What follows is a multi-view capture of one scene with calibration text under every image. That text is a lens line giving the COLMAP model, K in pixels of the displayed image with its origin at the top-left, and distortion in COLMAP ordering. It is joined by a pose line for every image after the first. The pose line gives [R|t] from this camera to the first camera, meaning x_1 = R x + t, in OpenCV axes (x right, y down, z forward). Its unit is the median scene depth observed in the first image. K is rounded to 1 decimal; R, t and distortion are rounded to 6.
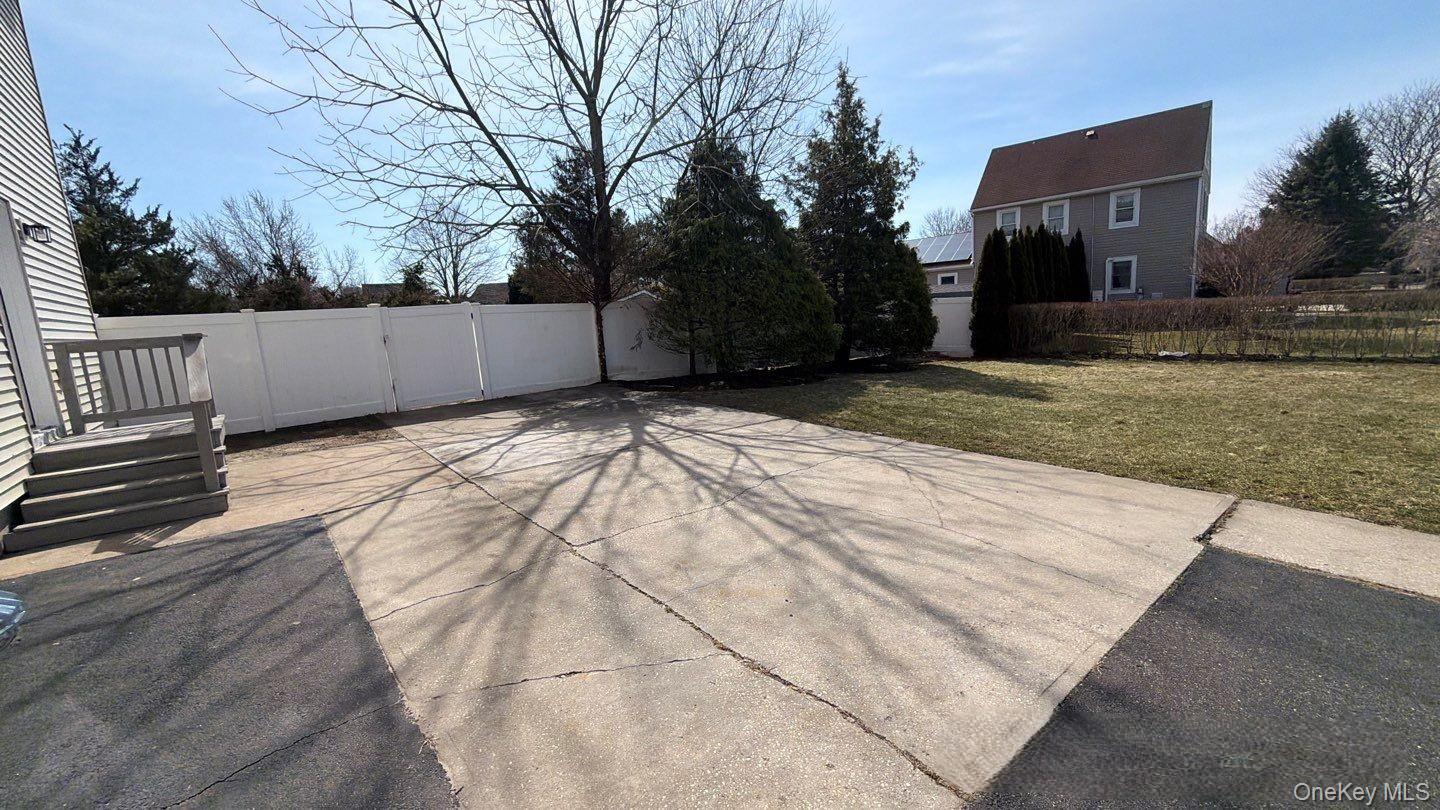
lens RADIAL K [[570.8, 0, 721.6], [0, 570.8, 400.2], [0, 0, 1]] dist [-0.002381, 0.000431]
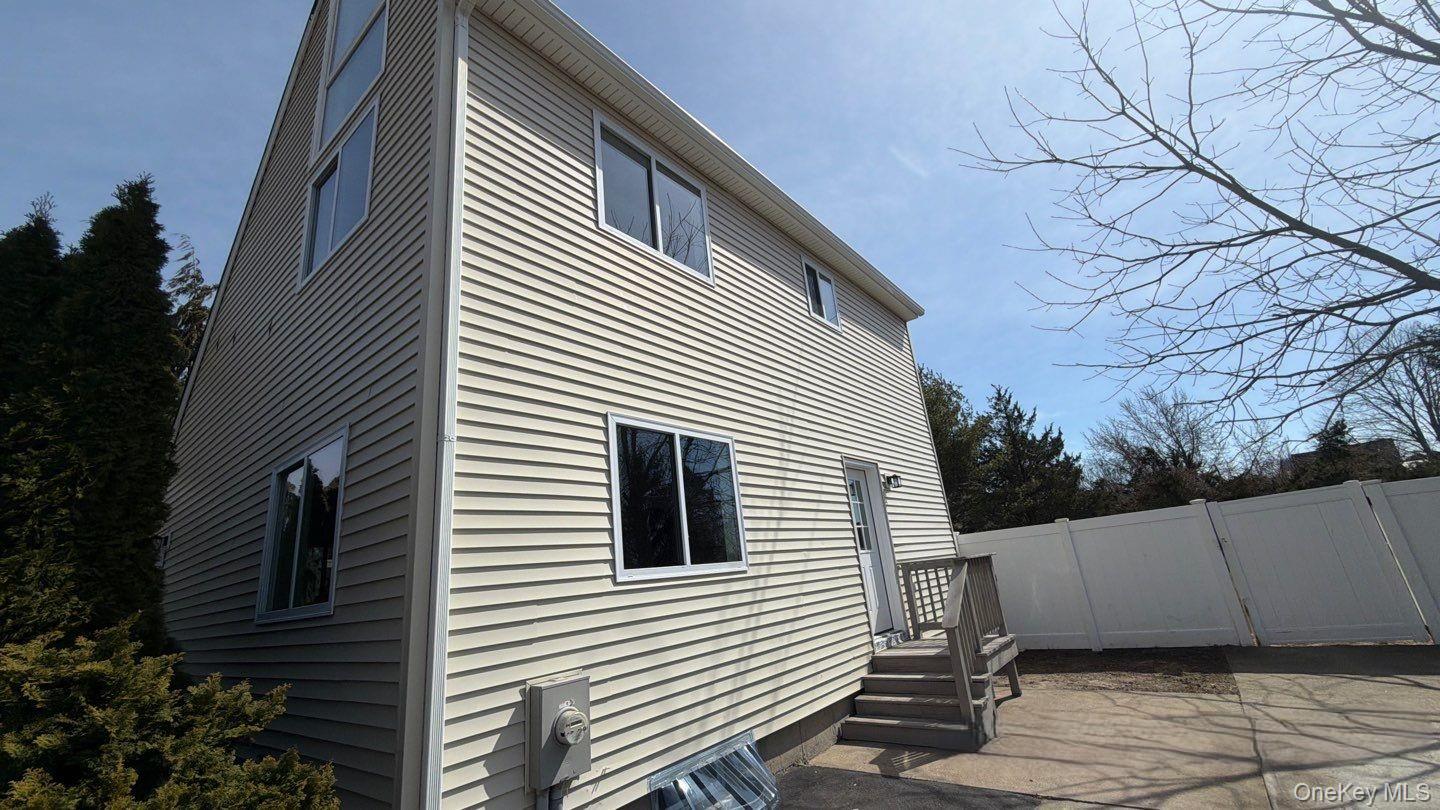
lens RADIAL K [[570.8, 0, 721.6], [0, 570.8, 400.2], [0, 0, 1]] dist [-0.002381, 0.000431]
pose [[0.208573, -0.257113, -0.943605, 0.054762], [-0.055739, 0.960131, -0.273937, -0.048766], [0.976417, 0.109731, 0.185926, 0.191427]]
